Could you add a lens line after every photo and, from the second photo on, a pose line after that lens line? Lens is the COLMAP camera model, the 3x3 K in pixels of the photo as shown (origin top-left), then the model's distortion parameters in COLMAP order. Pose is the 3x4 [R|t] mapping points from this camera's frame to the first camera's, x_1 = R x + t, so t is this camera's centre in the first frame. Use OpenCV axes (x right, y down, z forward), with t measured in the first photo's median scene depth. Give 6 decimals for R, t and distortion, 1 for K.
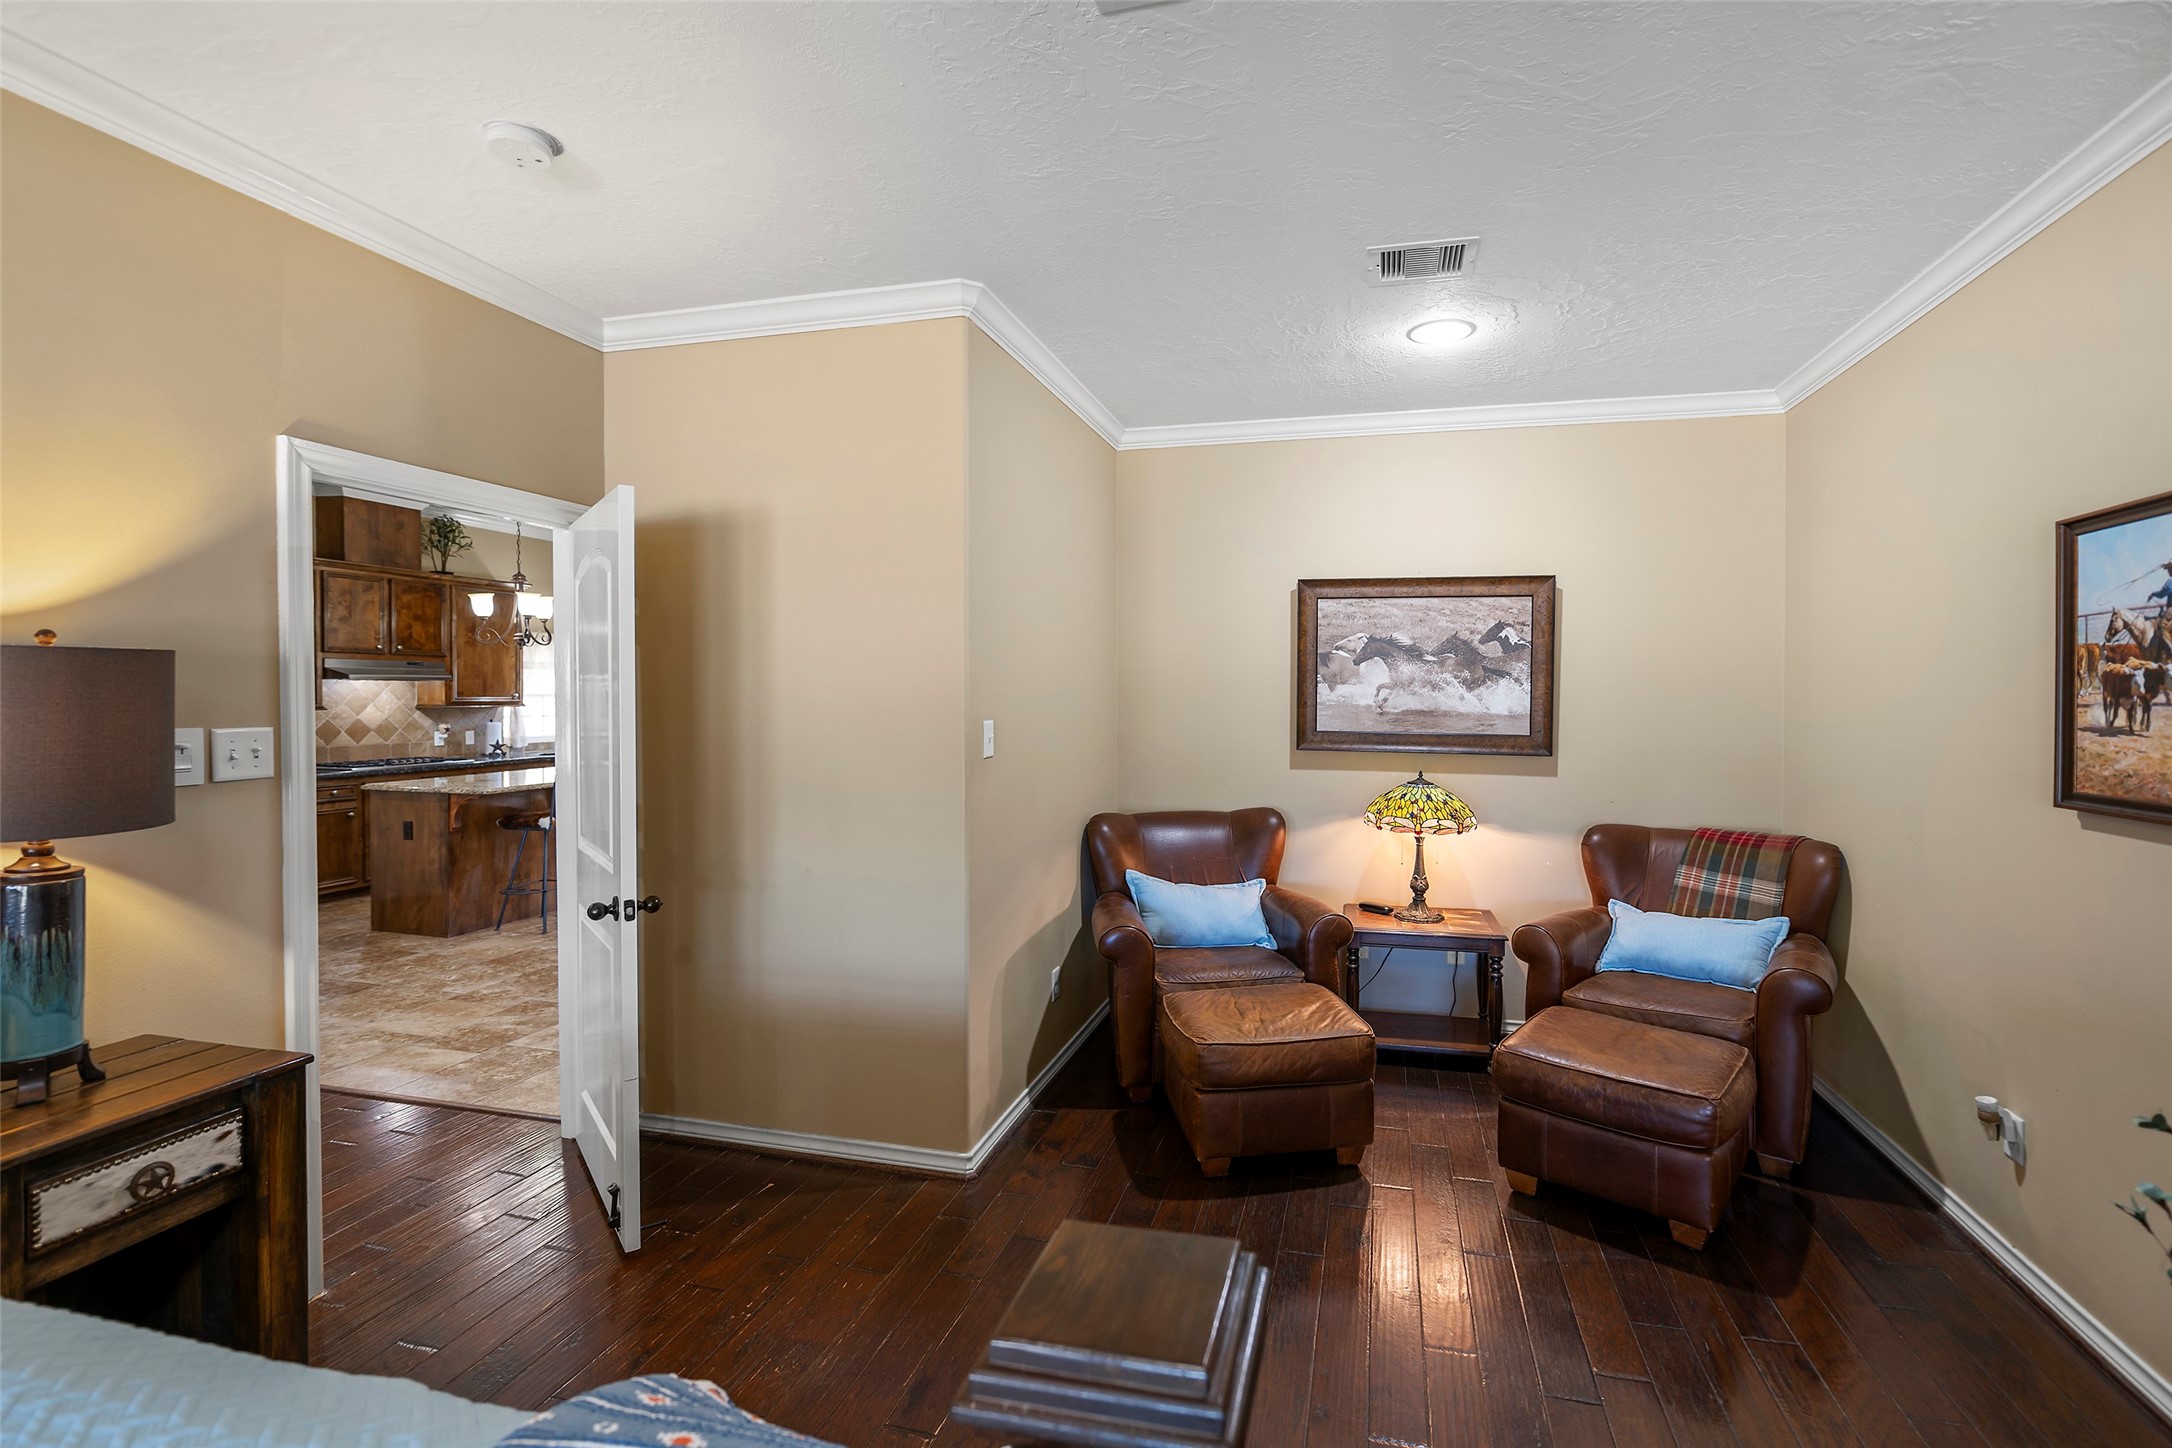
lens RADIAL K [[957.5, 0, 1135.9], [0, 957.5, 701.3], [0, 0, 1]] dist [0.013910, 0.000119]
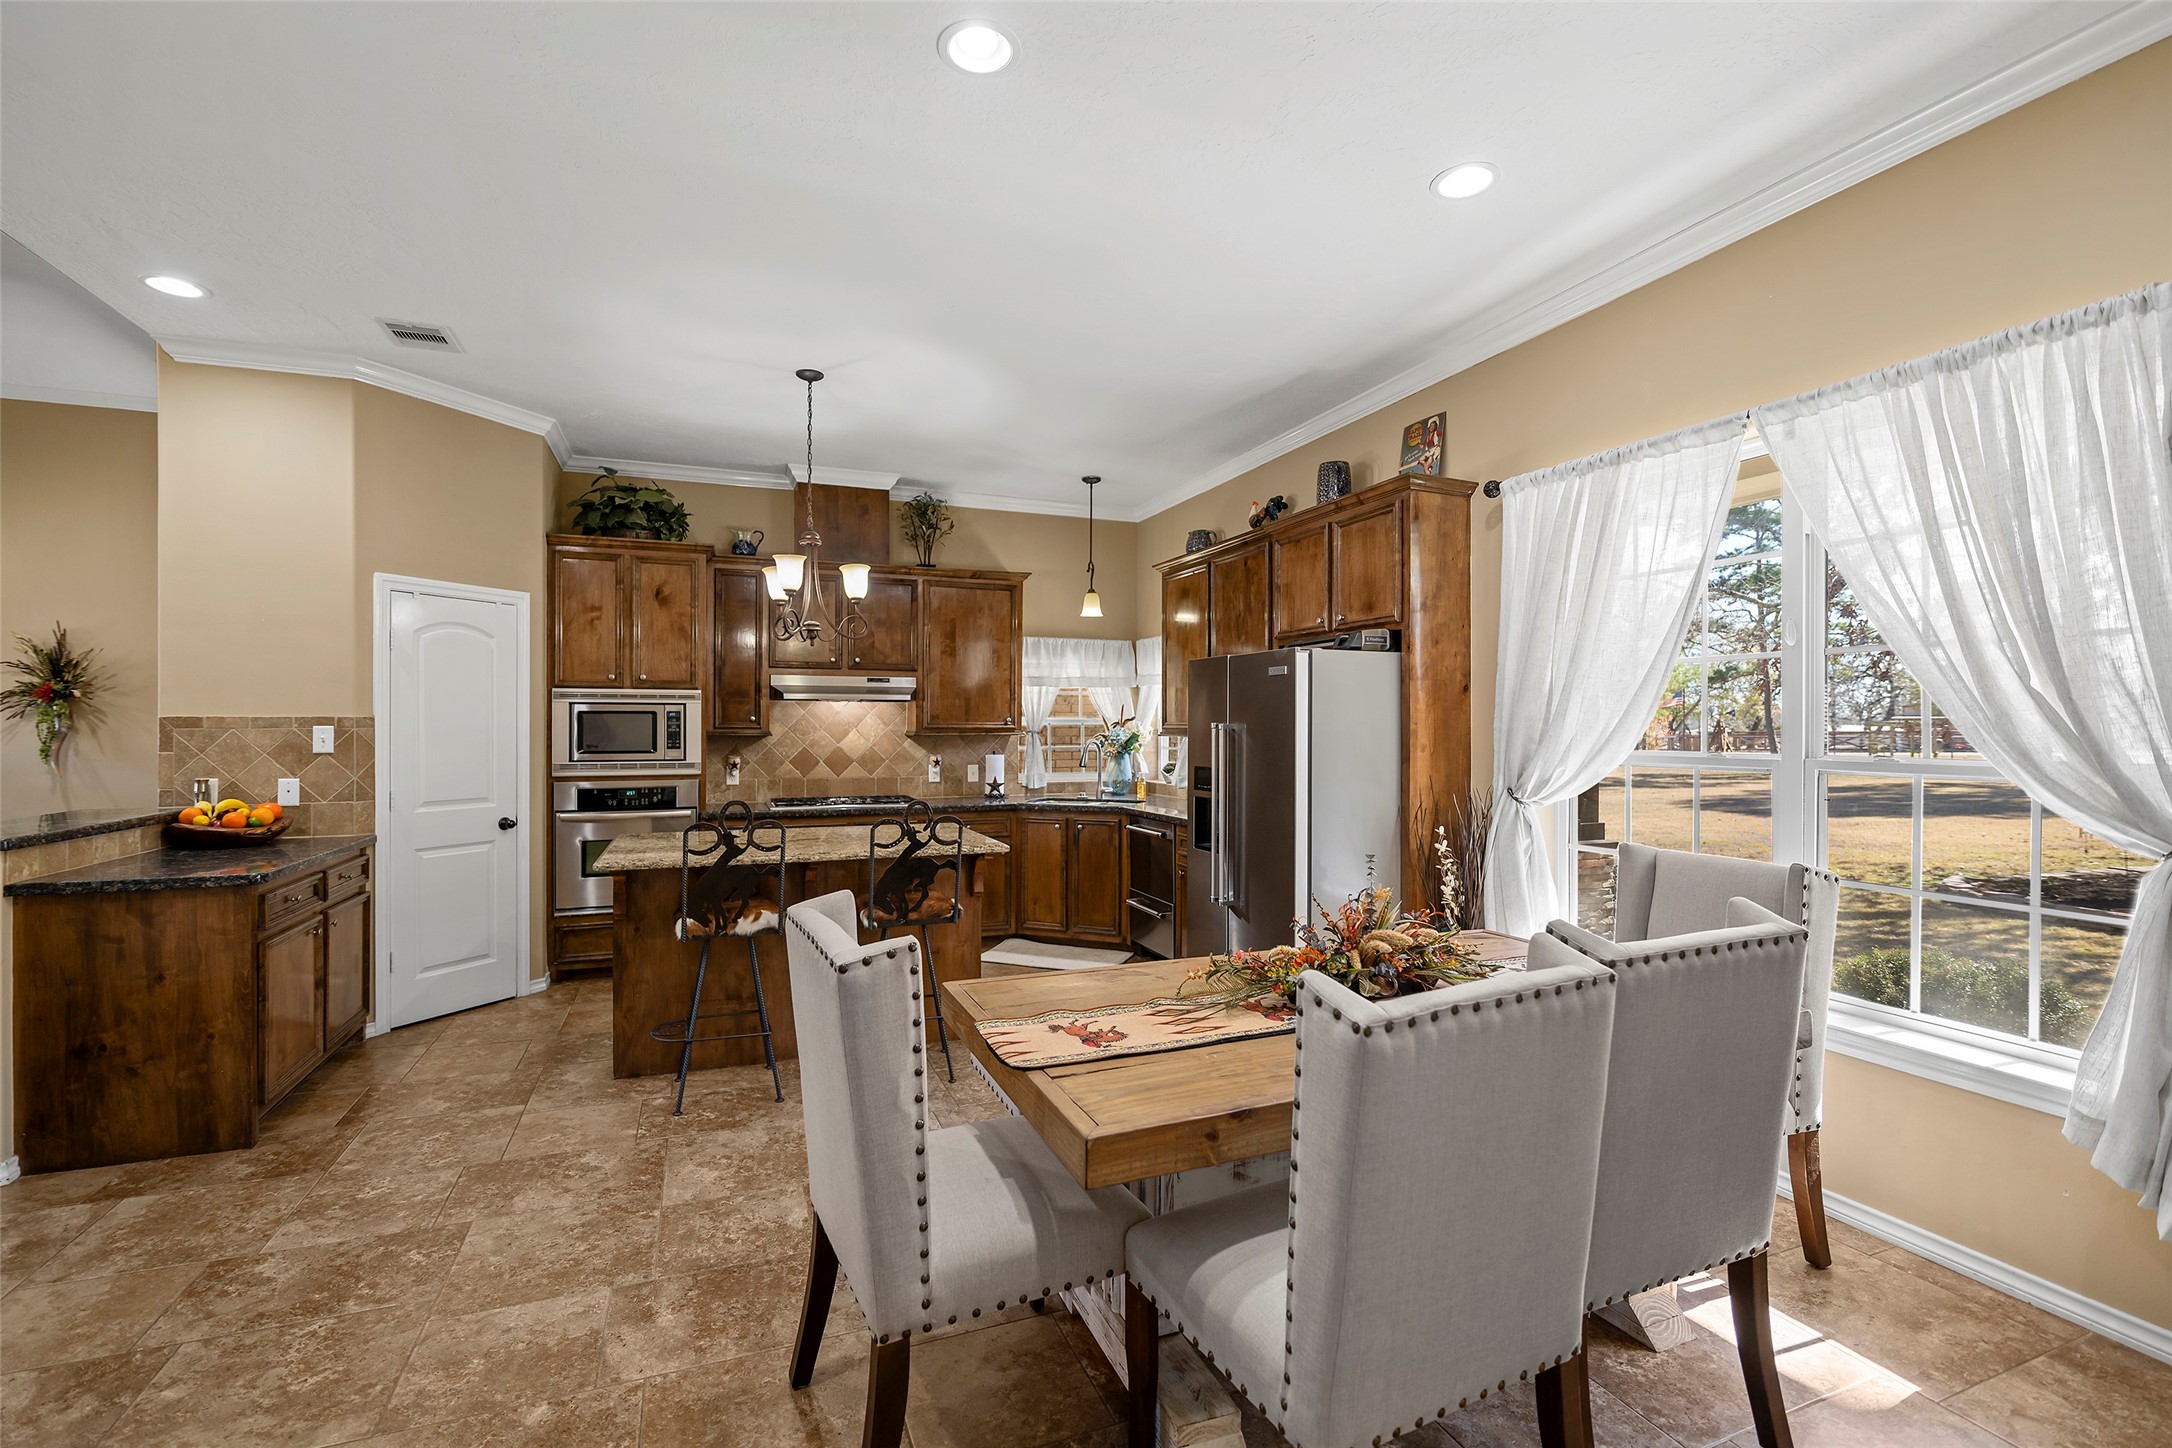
lens RADIAL K [[964.9, 0, 1085.1], [0, 964.9, 728.5], [0, 0, 1]] dist [-0.004181, -0.000652]
pose [[0.582462, 0.004585, -0.812845, 0.010468], [-0.010603, 0.999942, -0.001958, 0.001315], [0.812789, 0.009759, 0.582477, 0.673084]]
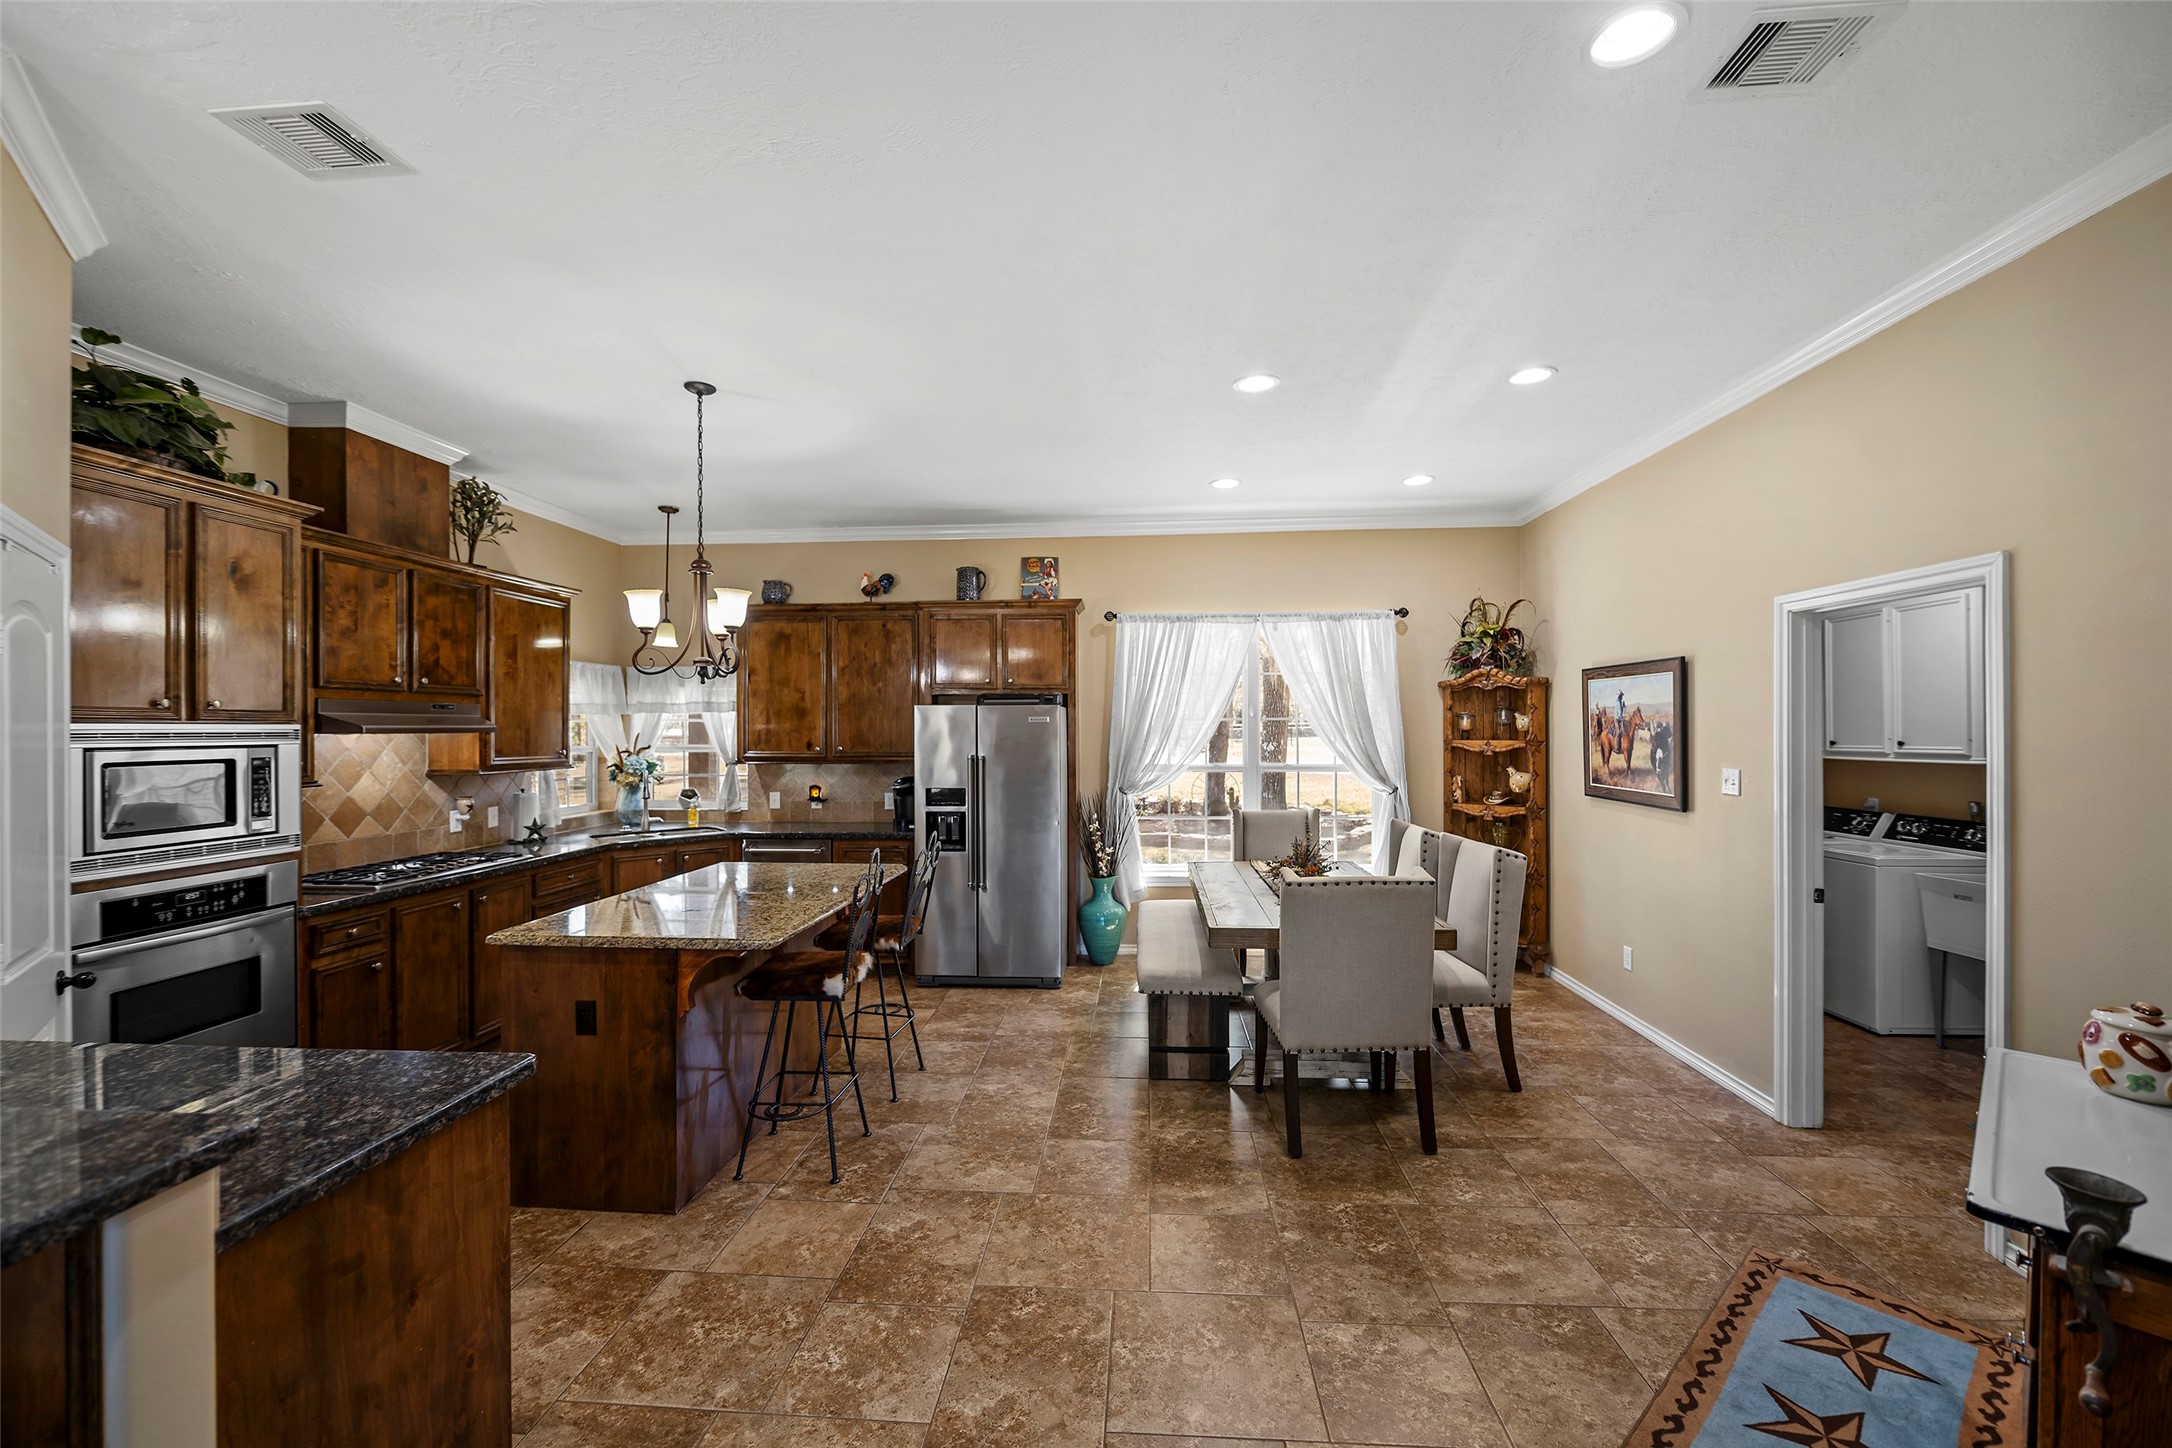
lens RADIAL K [[884.8, 0, 1079.6], [0, 884.8, 728.3], [0, 0, 1]] dist [-0.002401, 0.000074]
pose [[0.983068, -0.002944, 0.183217, -0.445320], [0.004622, 0.999951, -0.008730, -0.018017], [-0.183183, 0.009429, 0.983034, 0.357967]]
